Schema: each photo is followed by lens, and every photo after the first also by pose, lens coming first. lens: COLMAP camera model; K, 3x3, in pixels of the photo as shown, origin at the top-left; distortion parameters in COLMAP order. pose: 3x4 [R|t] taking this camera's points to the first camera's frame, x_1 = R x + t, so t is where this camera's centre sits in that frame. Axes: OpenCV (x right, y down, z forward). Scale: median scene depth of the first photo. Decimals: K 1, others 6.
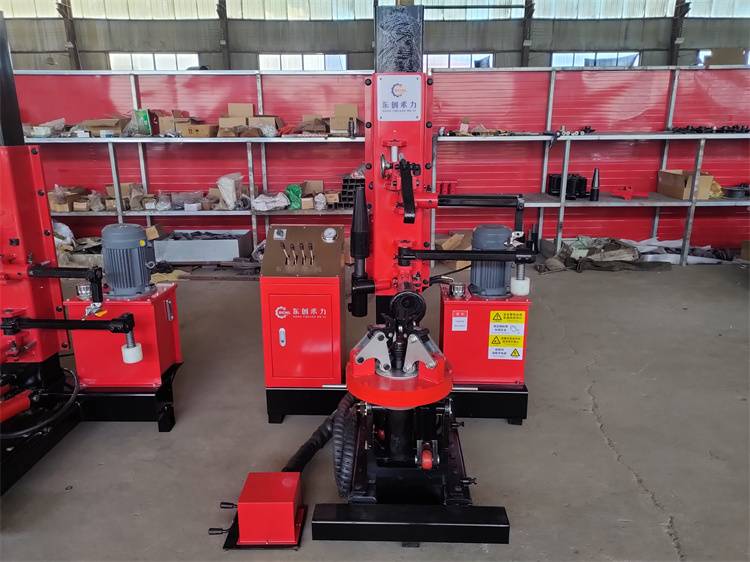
lens RADIAL K [[580.3, 0, 406.2], [0, 580.3, 284.3], [0, 0, 1]] dist [0.003689, -0.003901]
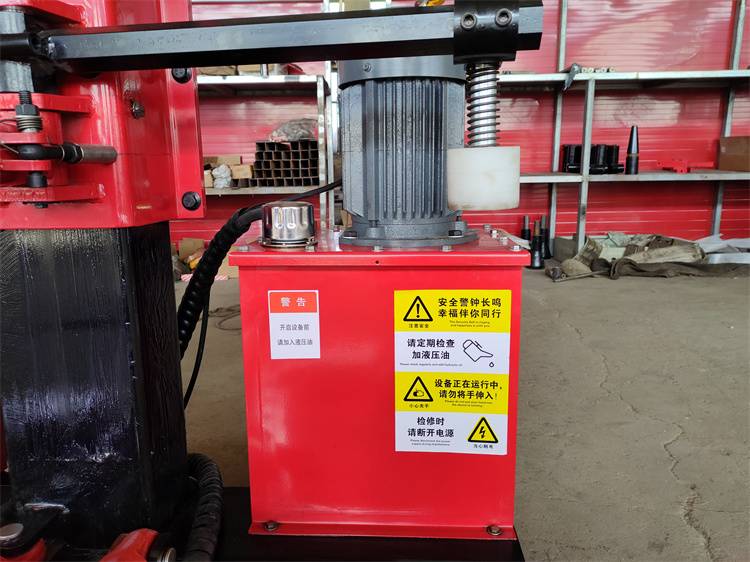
lens RADIAL K [[580.3, 0, 406.2], [0, 580.3, 284.3], [0, 0, 1]] dist [0.003689, -0.003901]
pose [[0.999771, -0.008141, -0.019810, 0.075464], [0.006700, 0.997401, -0.071737, 0.030710], [0.020342, 0.071587, 0.997227, 0.337922]]
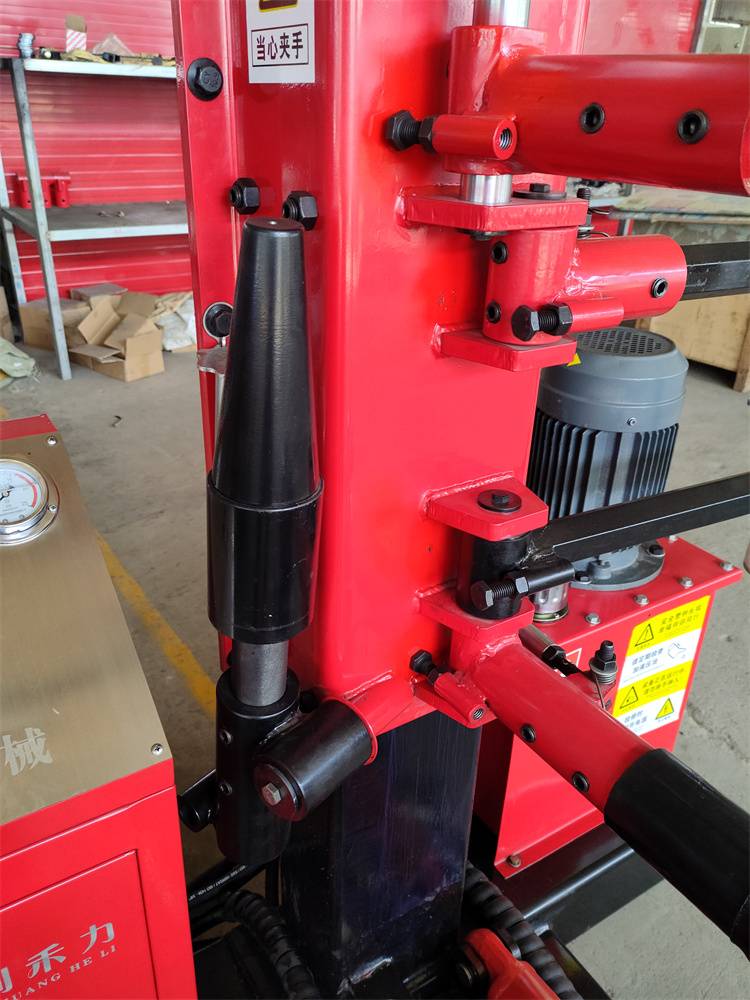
lens RADIAL K [[773.7, 0, 375.0], [0, 773.7, 500.0], [0, 0, 1]] dist [0.003689, -0.003901]
pose [[0.837936, -0.227182, 0.496237, -0.074737], [0.111252, 0.961255, 0.252213, -0.065038], [-0.534309, -0.156131, 0.830745, 0.358206]]
